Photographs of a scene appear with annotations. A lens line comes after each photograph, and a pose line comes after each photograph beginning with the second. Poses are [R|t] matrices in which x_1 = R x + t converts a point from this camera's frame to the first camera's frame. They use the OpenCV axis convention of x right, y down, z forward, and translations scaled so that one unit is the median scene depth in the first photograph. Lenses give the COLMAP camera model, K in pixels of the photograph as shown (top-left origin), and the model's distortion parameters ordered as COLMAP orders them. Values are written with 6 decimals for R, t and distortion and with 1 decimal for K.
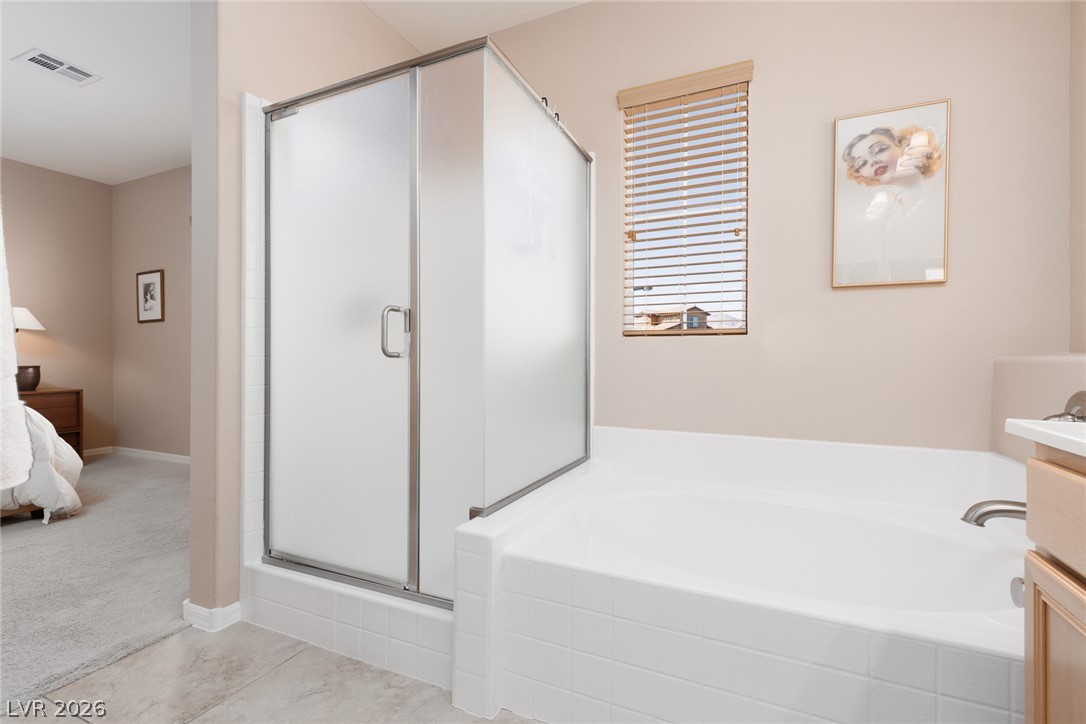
lens RADIAL K [[481.8, 0, 546.3], [0, 481.8, 359.9], [0, 0, 1]] dist [0.007393, -0.000325]
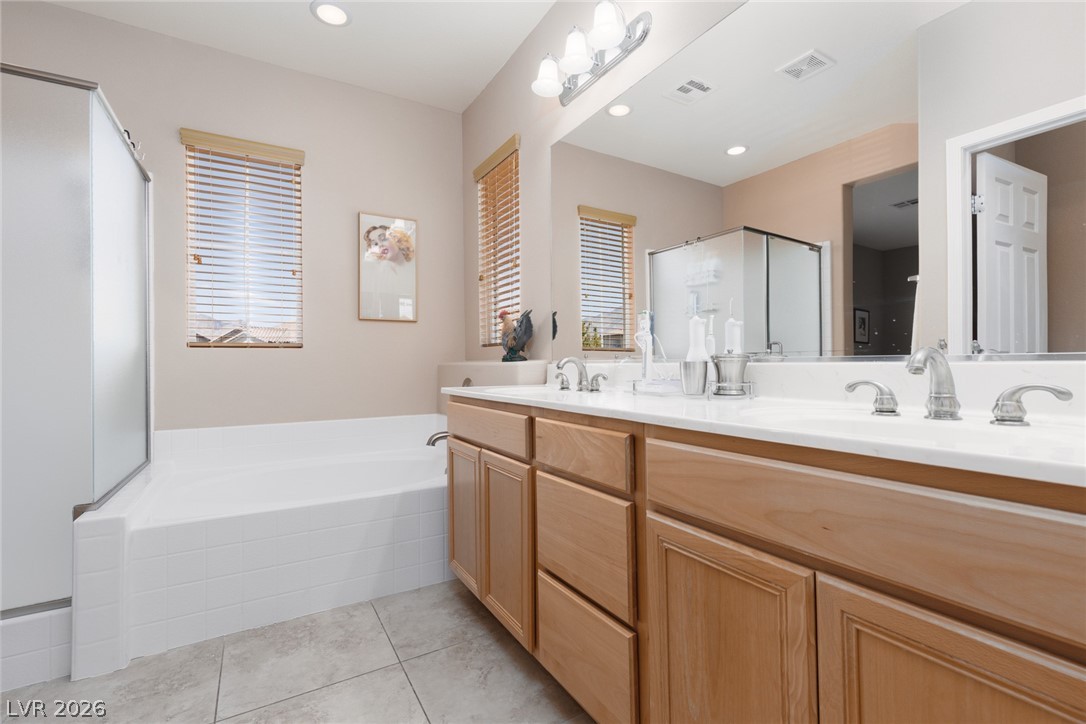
lens RADIAL K [[481.8, 0, 546.3], [0, 481.8, 359.9], [0, 0, 1]] dist [0.007393, -0.000325]
pose [[0.567765, -0.000036, 0.823191, -0.349070], [0.016635, 0.999796, -0.011429, 0.008800], [-0.823023, 0.020183, 0.567650, -0.379268]]
